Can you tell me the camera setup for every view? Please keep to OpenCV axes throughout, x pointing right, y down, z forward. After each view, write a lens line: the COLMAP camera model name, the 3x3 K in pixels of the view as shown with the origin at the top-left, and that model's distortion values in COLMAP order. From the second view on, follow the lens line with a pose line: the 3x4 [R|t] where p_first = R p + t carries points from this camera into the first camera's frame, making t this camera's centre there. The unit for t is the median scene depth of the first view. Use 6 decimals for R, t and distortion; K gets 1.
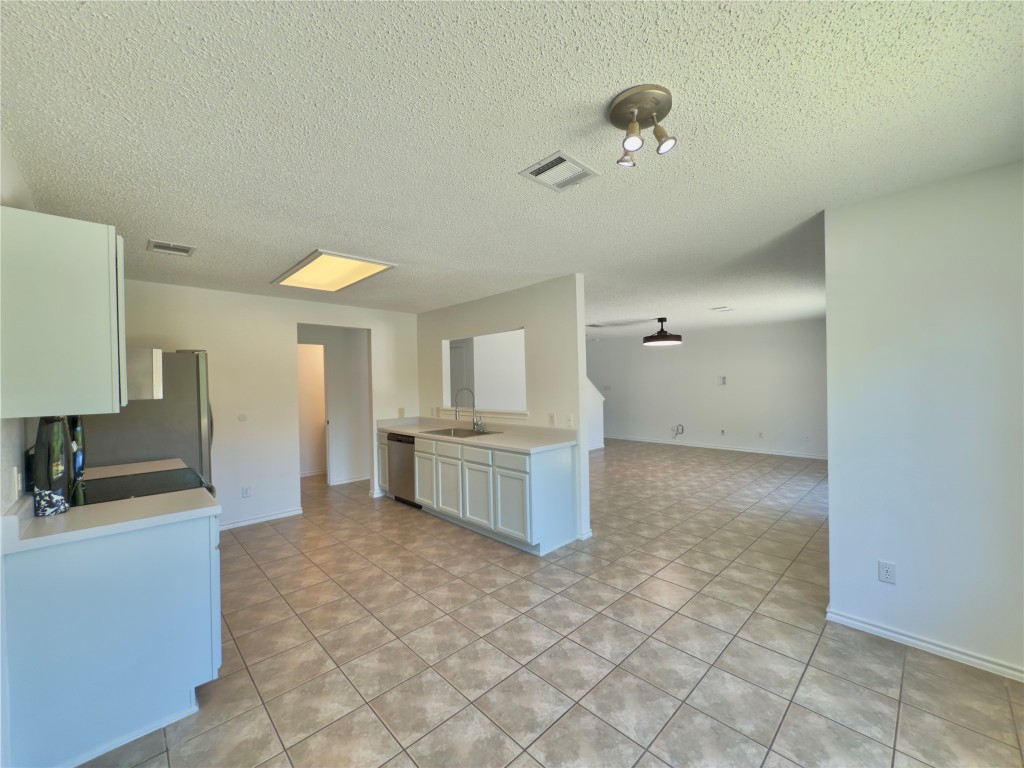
lens RADIAL K [[409.2, 0, 510.9], [0, 409.2, 384.5], [0, 0, 1]] dist [-0.001141, 0.000710]
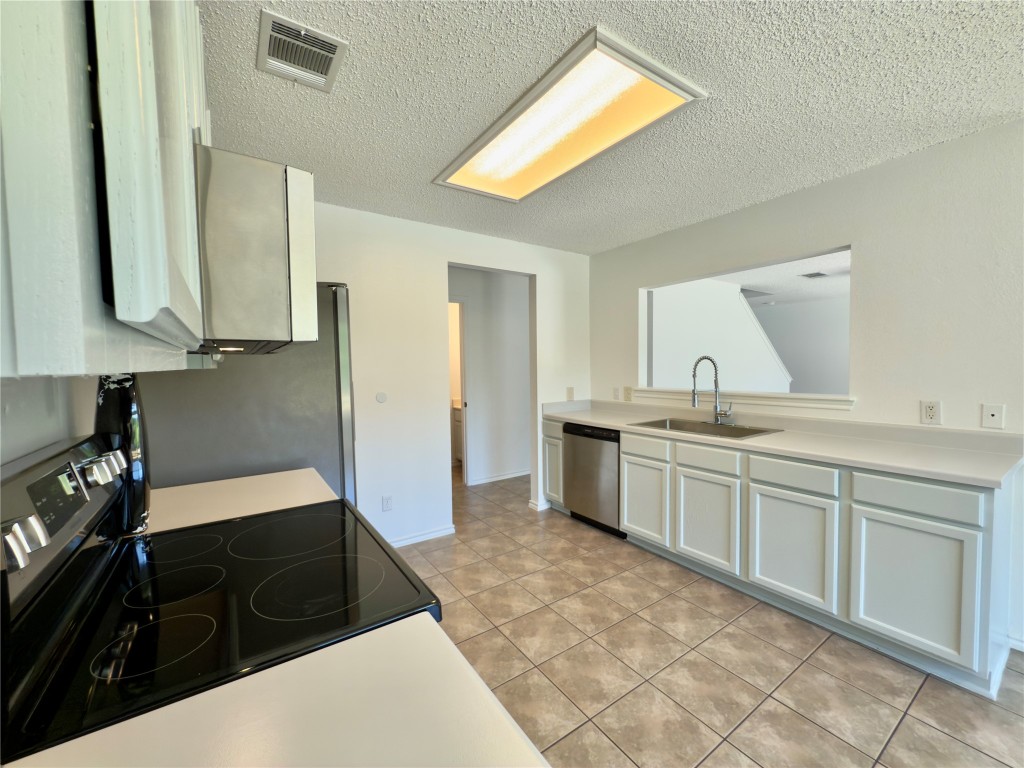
lens RADIAL K [[409.2, 0, 512.0], [0, 409.2, 384.5], [0, 0, 1]] dist [-0.001141, 0.000710]
pose [[0.985998, 0.010515, -0.166425, -0.297815], [-0.002351, 0.998787, 0.049173, 0.020719], [0.166740, -0.048093, 0.984827, 0.328295]]
